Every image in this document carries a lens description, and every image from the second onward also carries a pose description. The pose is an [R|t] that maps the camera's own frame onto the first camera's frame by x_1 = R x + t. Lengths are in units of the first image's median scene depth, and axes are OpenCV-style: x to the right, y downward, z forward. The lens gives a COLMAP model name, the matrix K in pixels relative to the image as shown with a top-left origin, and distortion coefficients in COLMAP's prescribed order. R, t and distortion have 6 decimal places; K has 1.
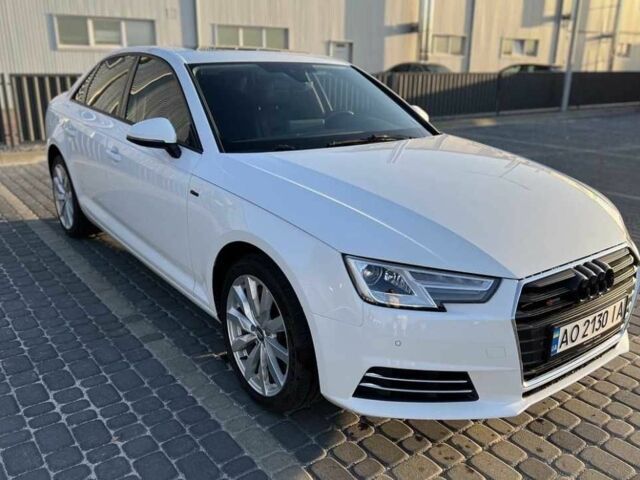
lens RADIAL K [[560.6, 0, 320.0], [0, 560.6, 240.0], [0, 0, 1]] dist [0.074085, -0.002502]
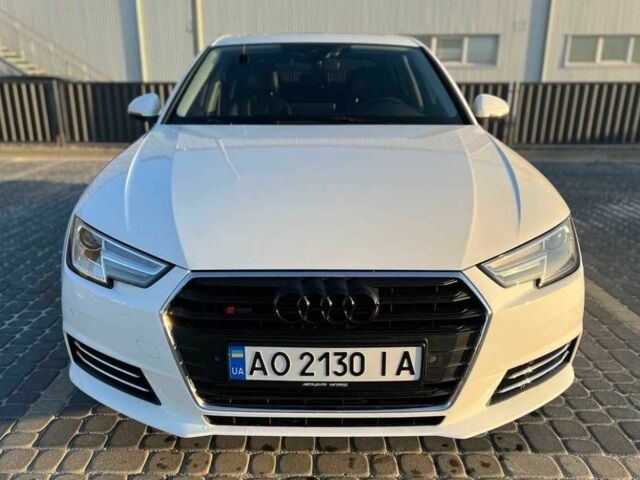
lens RADIAL K [[572.1, 0, 319.1], [0, 572.1, 277.1], [0, 0, 1]] dist [0.014453, 0.010955]
pose [[0.805235, 0.188193, -0.562298, 0.430711], [-0.176585, 0.981380, 0.075576, -0.006848], [0.566051, 0.038437, 0.823474, 0.195070]]
